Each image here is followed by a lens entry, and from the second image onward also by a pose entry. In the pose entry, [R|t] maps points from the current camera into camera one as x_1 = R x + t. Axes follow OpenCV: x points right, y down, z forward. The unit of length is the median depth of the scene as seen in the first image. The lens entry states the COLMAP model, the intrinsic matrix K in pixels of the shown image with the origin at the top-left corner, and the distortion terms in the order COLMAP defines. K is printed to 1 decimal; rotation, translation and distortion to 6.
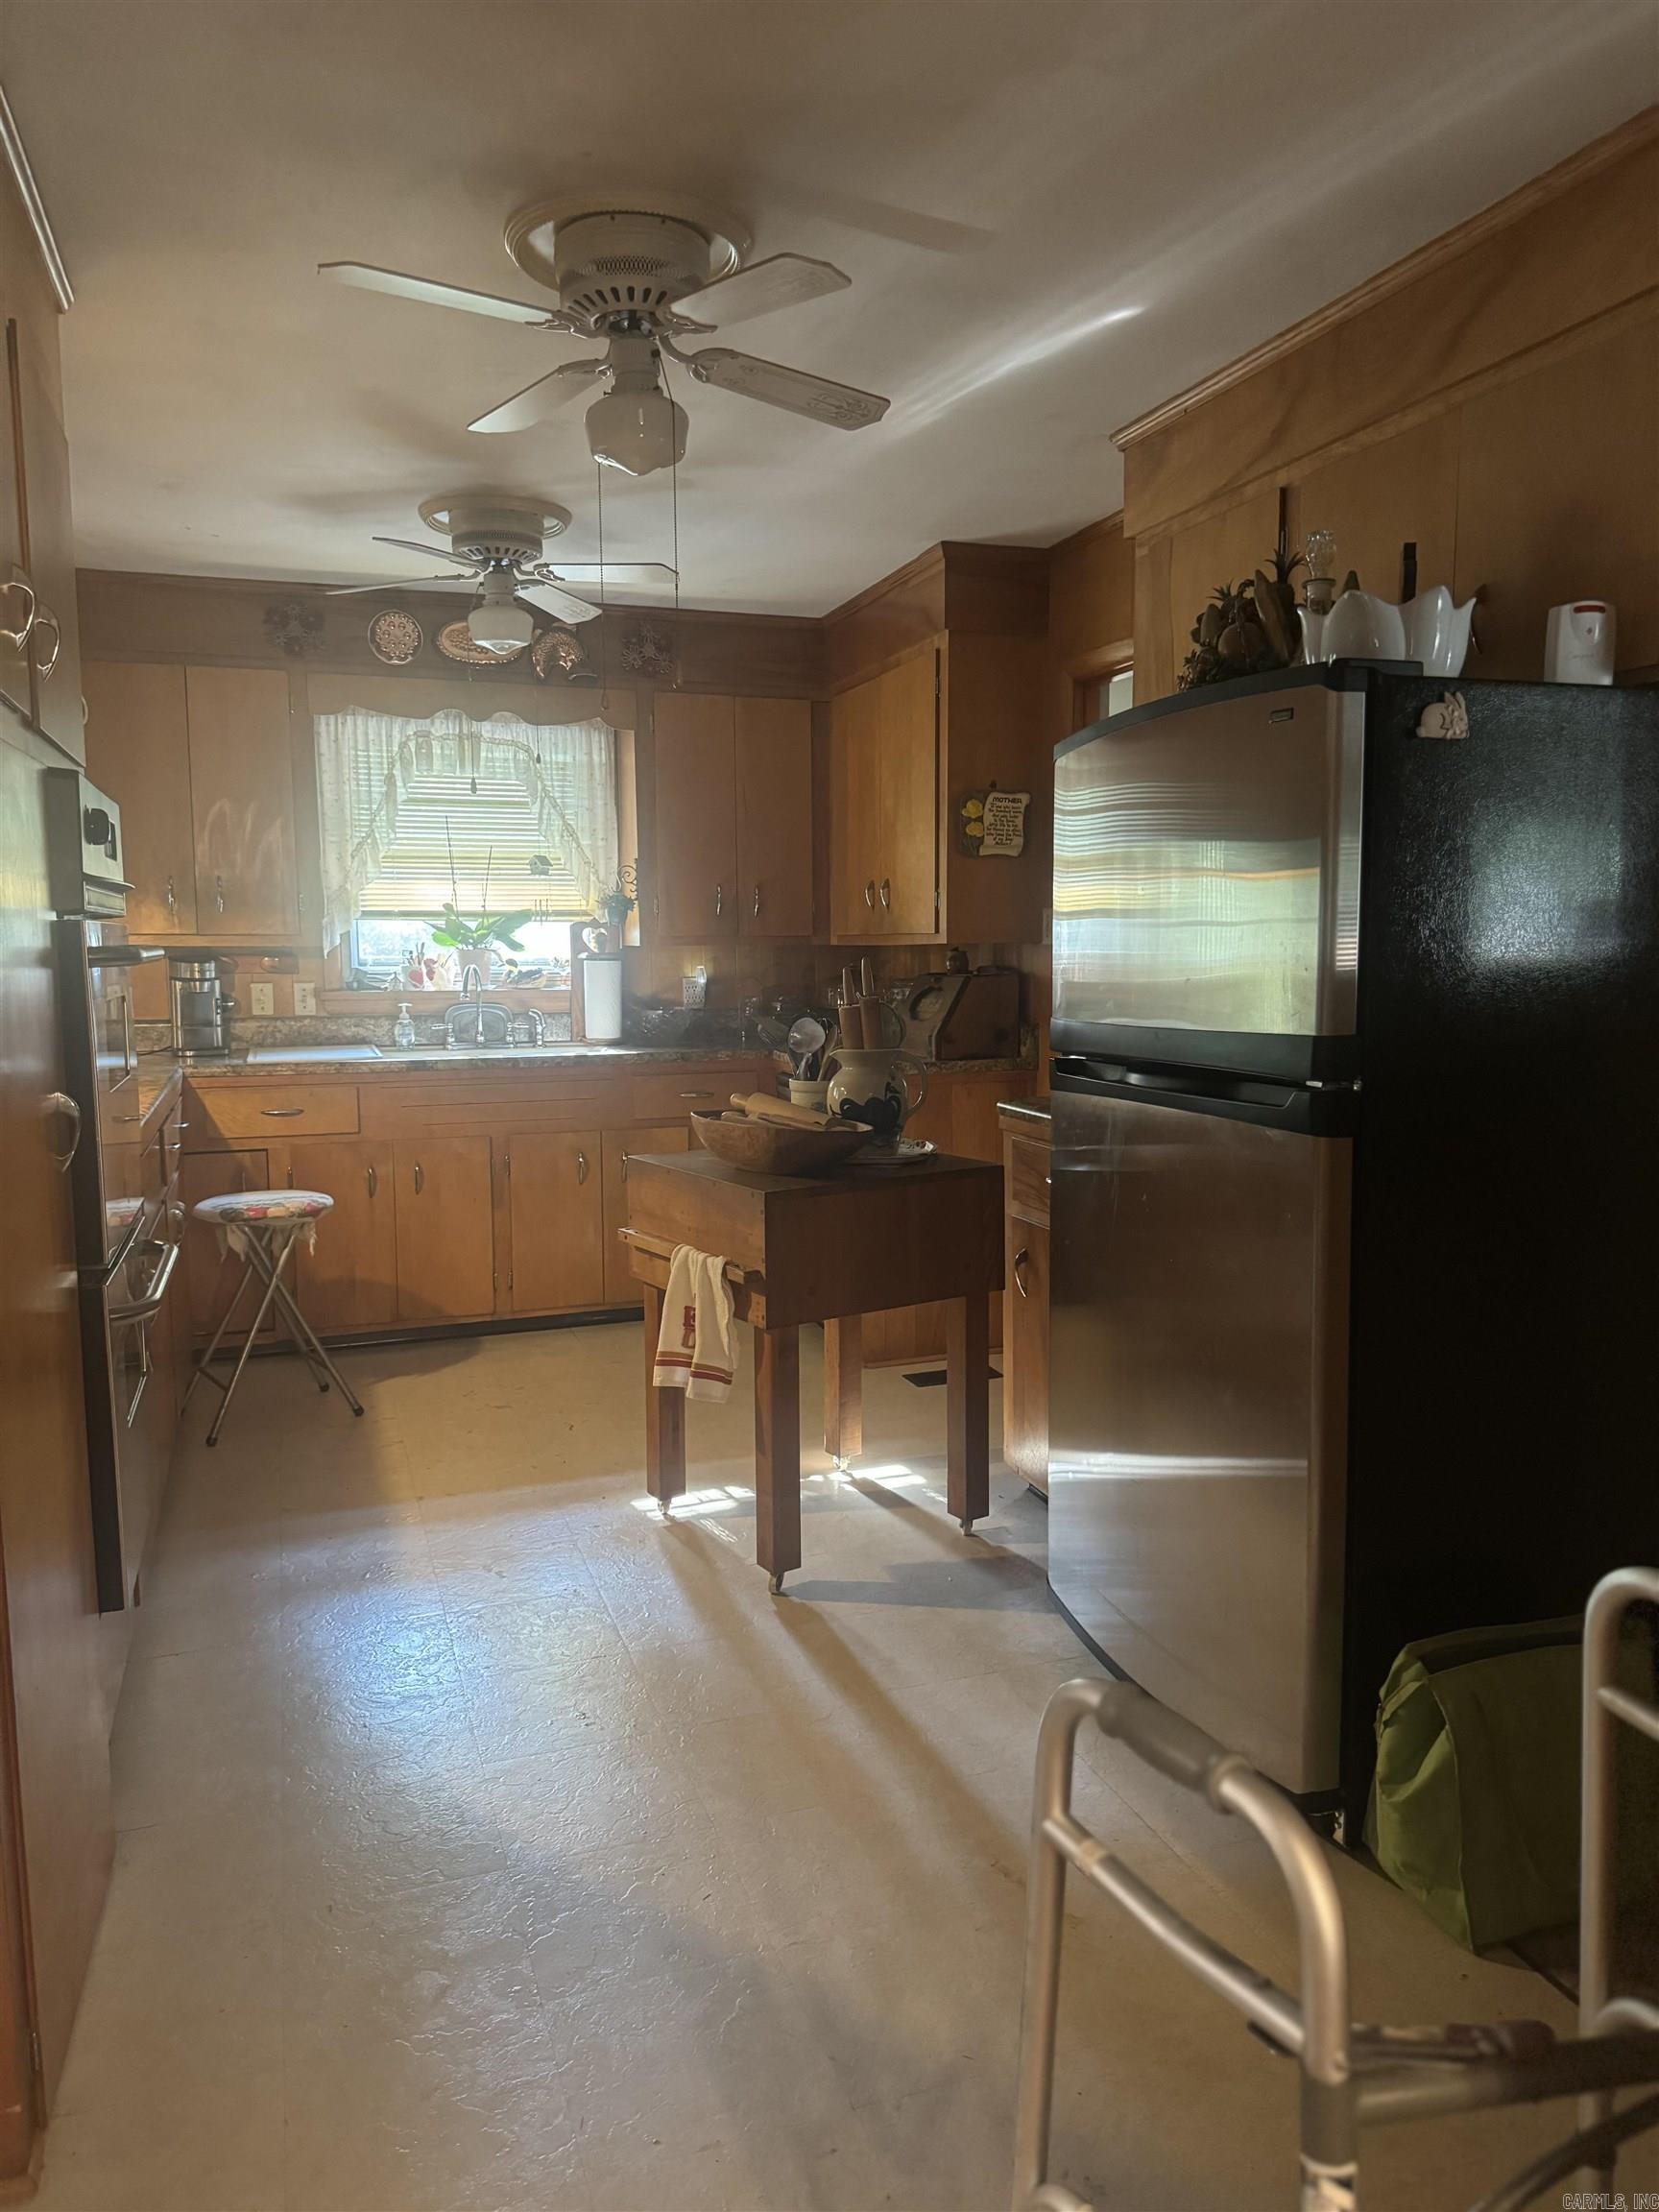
lens RADIAL K [[1571.4, 0, 831.5], [0, 1571.4, 1102.5], [0, 0, 1]] dist [0.028460, -0.035989]
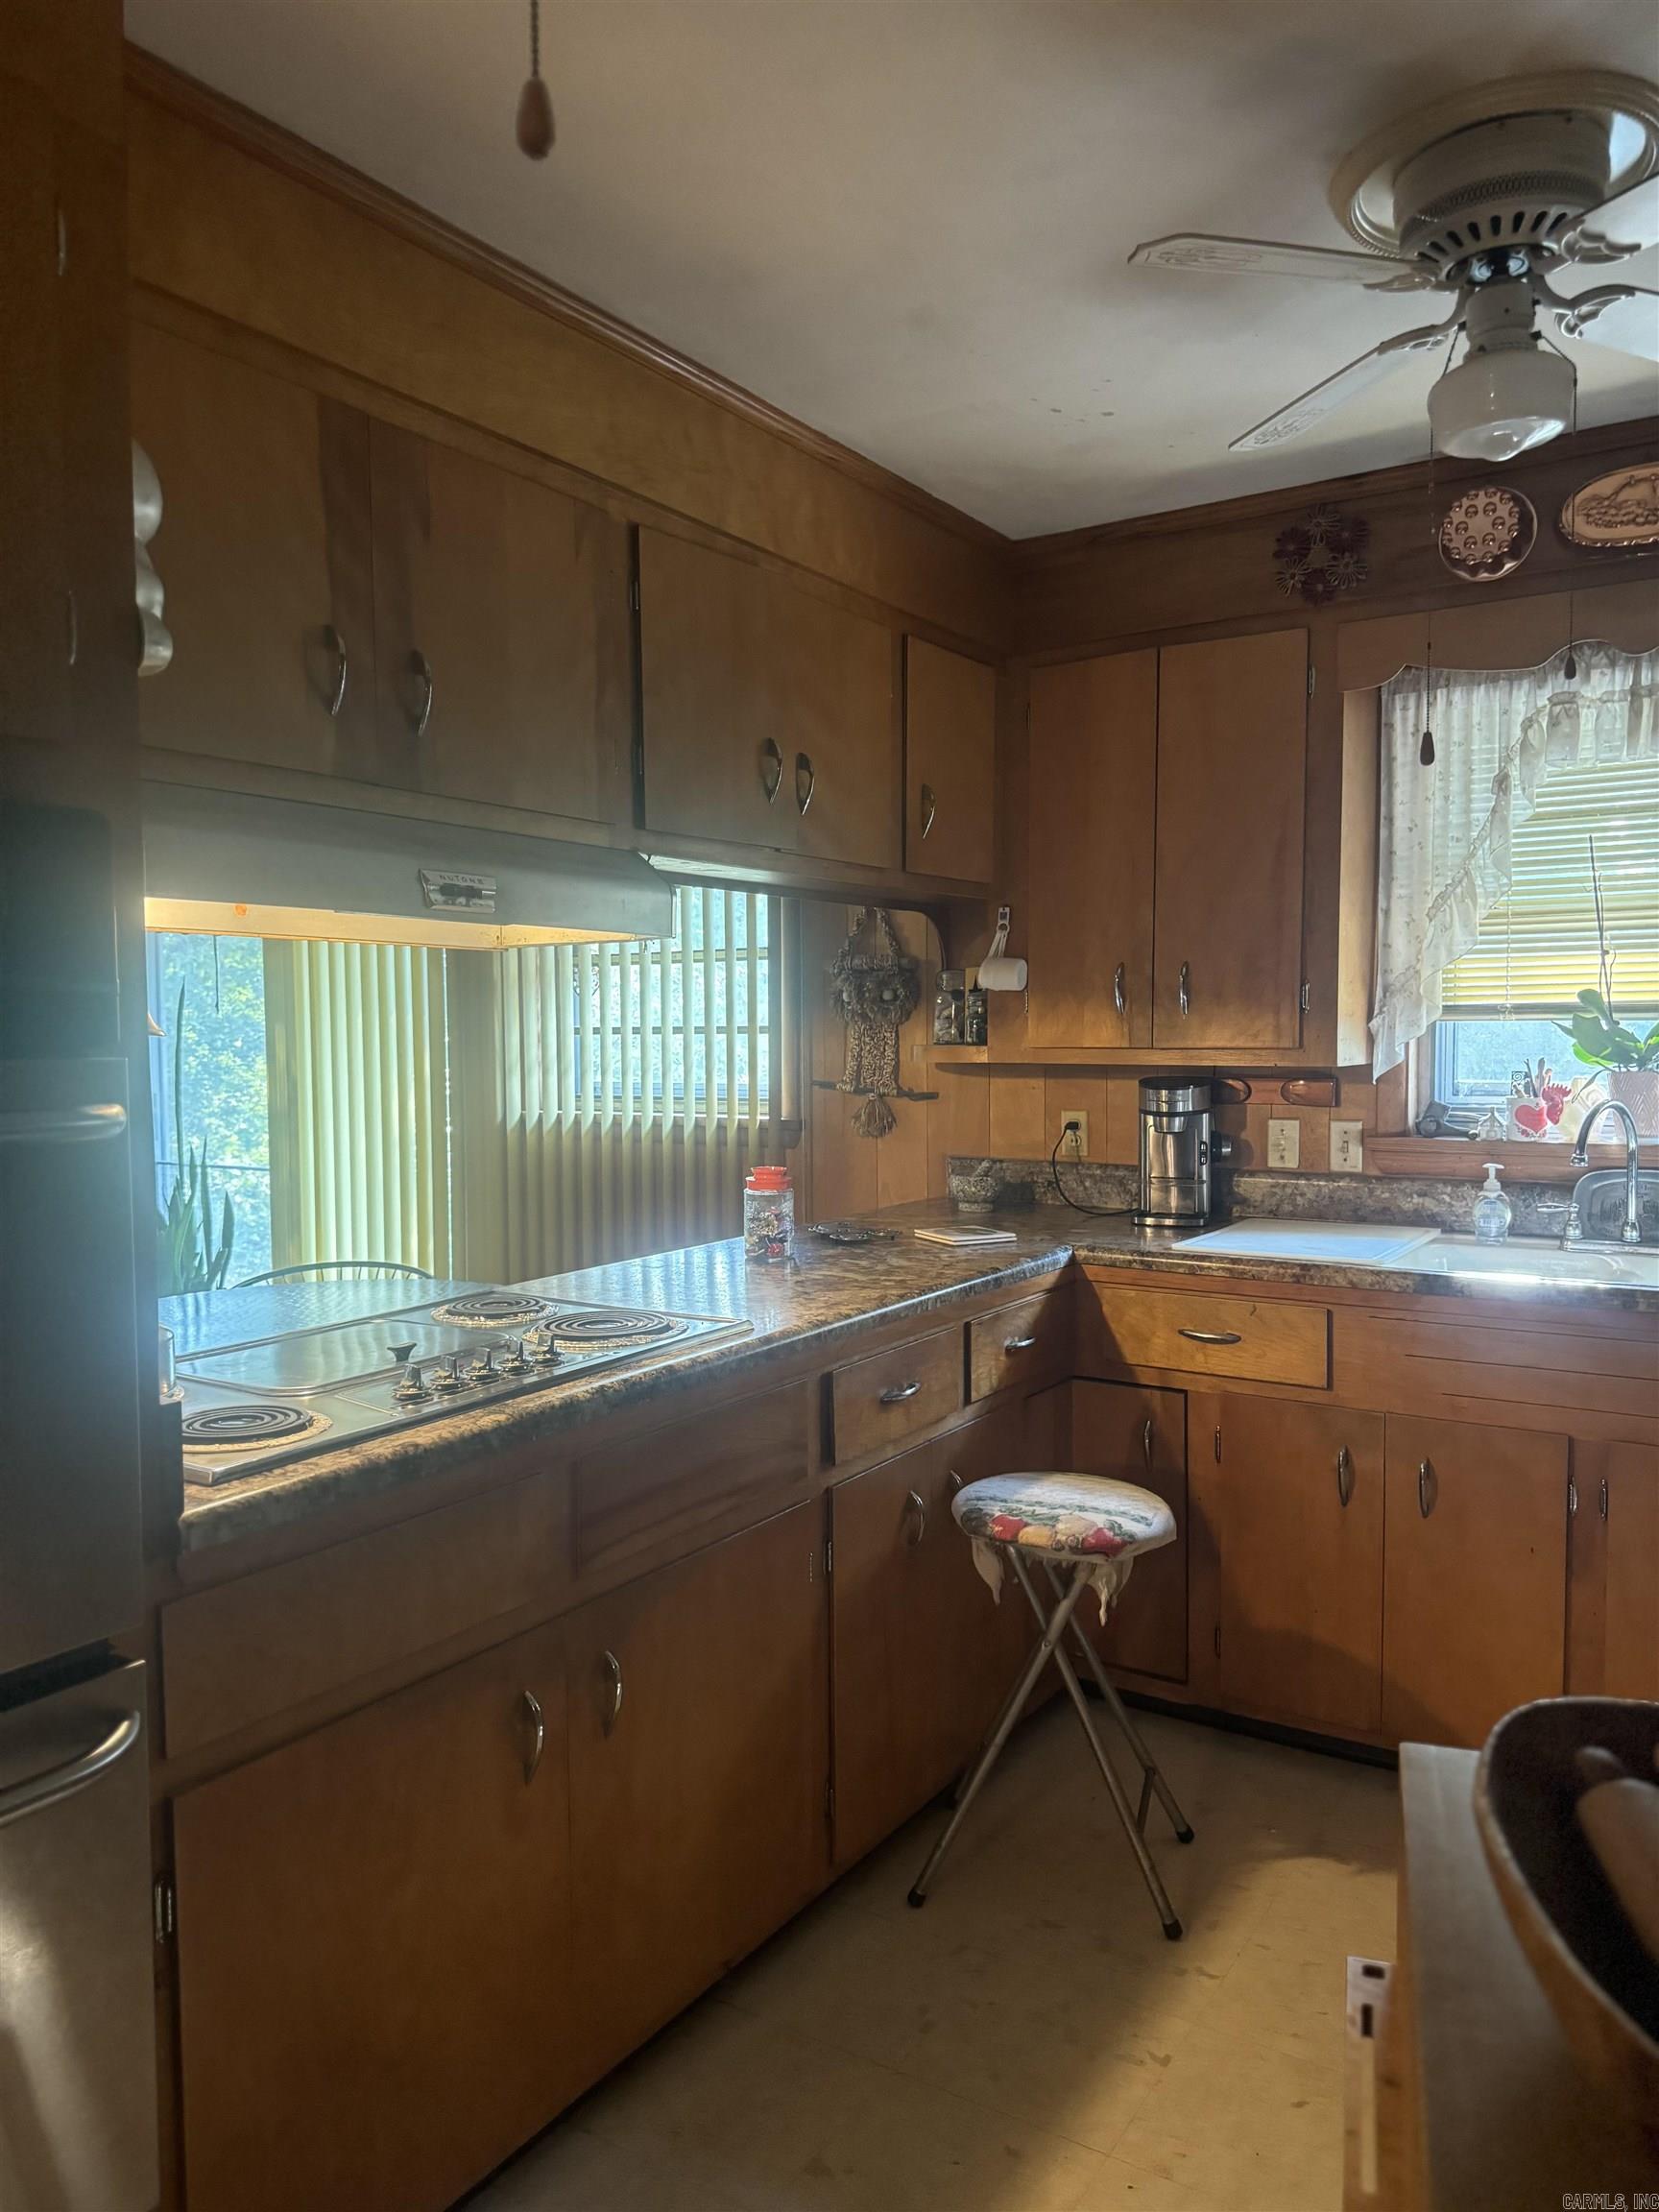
lens RADIAL K [[1571.4, 0, 840.3], [0, 1571.4, 1118.3], [0, 0, 1]] dist [0.028460, -0.035989]
pose [[0.625312, 0.037377, -0.779479, 0.032345], [-0.078909, 0.996761, -0.015506, -0.051739], [0.776375, 0.071204, 0.626236, 0.449229]]
